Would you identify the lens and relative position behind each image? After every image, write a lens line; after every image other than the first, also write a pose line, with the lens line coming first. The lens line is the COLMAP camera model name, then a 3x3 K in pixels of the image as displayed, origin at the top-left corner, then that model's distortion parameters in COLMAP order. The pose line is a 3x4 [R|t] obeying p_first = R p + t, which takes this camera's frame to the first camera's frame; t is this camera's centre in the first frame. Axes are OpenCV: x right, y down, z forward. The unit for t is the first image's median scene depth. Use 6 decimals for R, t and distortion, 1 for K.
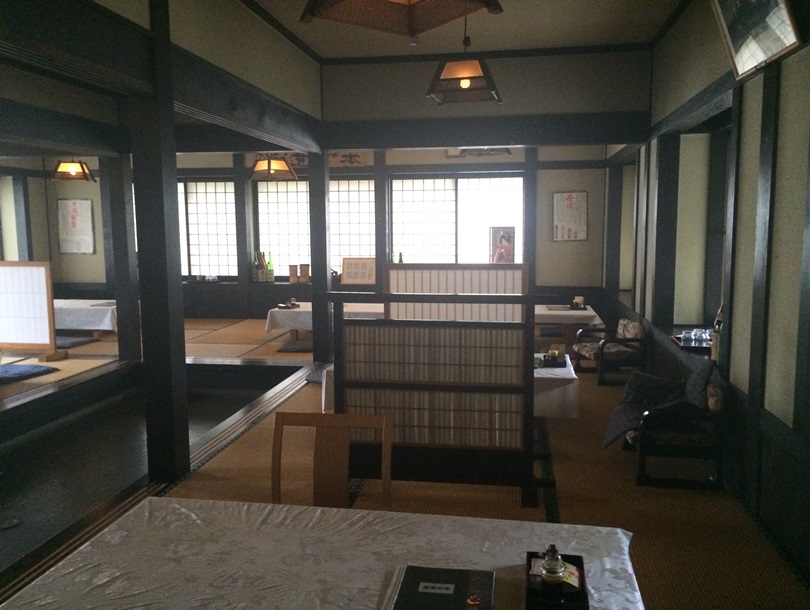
lens RADIAL K [[694.4, 0, 397.6], [0, 694.4, 309.4], [0, 0, 1]] dist [0.076855, -0.093992]
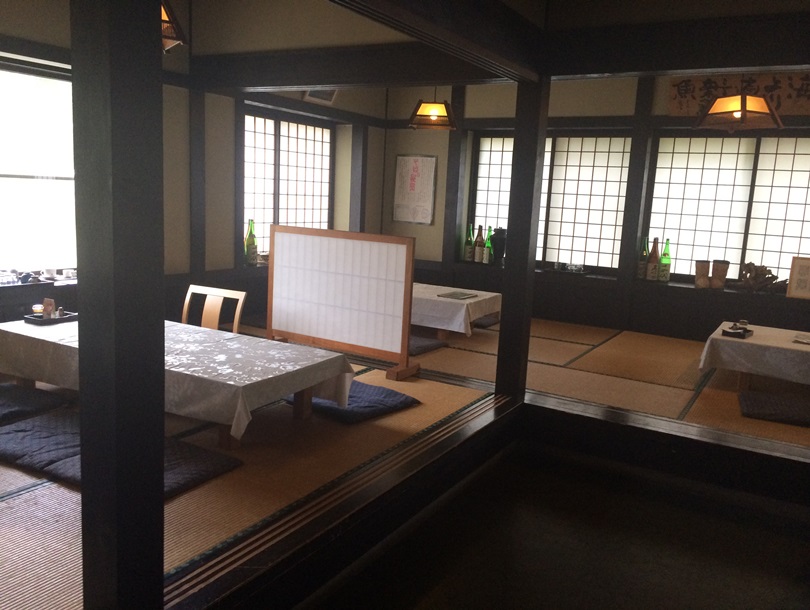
lens RADIAL K [[694.4, 0, 397.6], [0, 694.4, 309.4], [0, 0, 1]] dist [0.076855, -0.093992]
pose [[0.929673, 0.114397, -0.350173, -0.180703], [-0.100857, 0.993282, 0.056729, -0.024343], [0.354310, -0.017422, 0.934966, 0.242238]]
